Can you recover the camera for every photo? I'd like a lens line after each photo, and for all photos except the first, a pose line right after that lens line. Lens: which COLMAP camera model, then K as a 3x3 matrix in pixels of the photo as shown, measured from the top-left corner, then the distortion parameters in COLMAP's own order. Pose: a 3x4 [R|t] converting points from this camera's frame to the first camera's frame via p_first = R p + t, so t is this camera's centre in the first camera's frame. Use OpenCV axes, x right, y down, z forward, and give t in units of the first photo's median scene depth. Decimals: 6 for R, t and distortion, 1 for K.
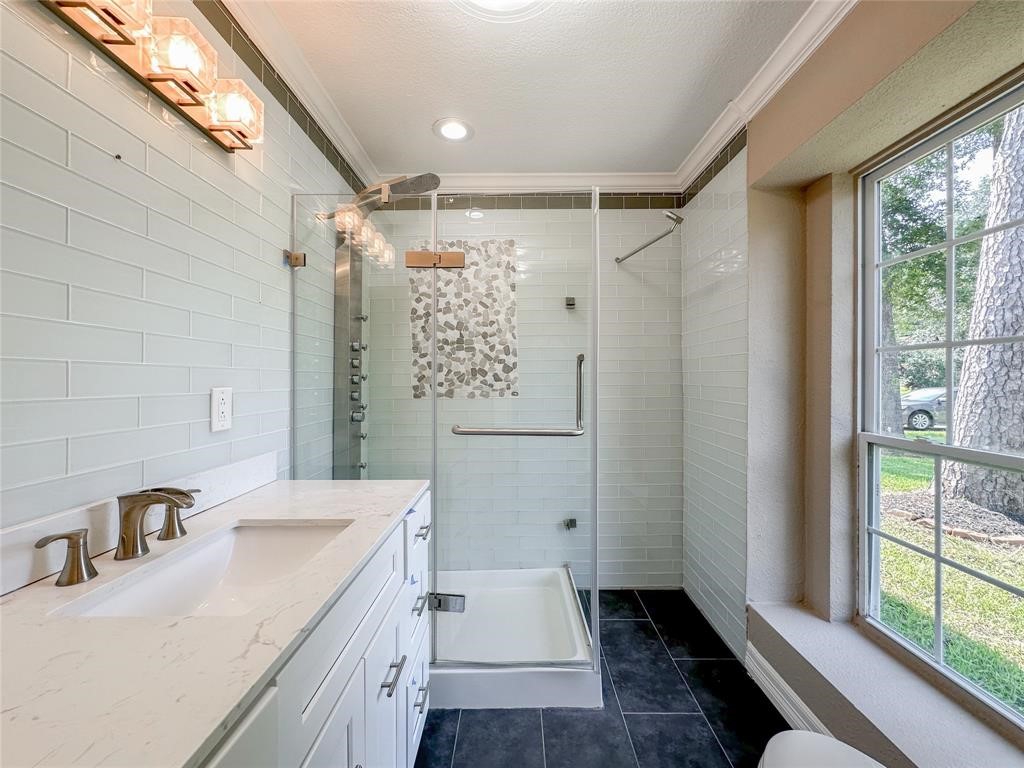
lens RADIAL K [[419.7, 0, 514.5], [0, 419.7, 389.0], [0, 0, 1]] dist [-0.001909, 0.000226]
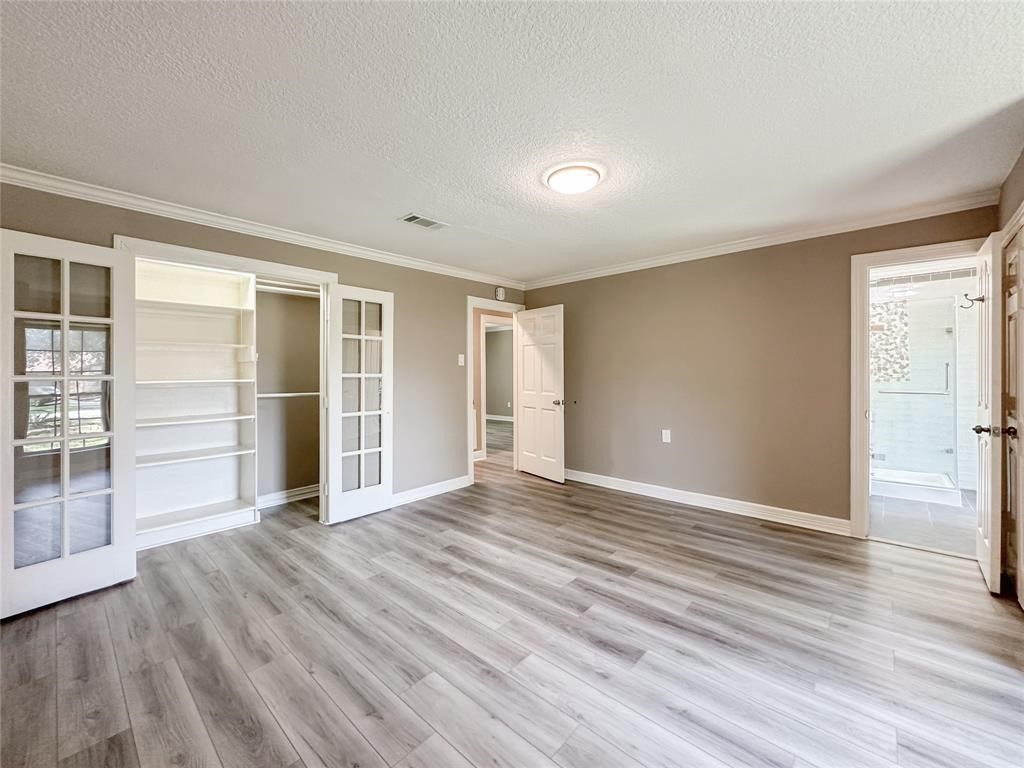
lens RADIAL K [[419.7, 0, 513.6], [0, 419.7, 380.8], [0, 0, 1]] dist [-0.001909, 0.000226]
pose [[0.746699, -0.004357, -0.665148, -0.069750], [0.004406, 0.999989, -0.001604, 0.011219], [0.665148, -0.001733, 0.746710, -1.633766]]
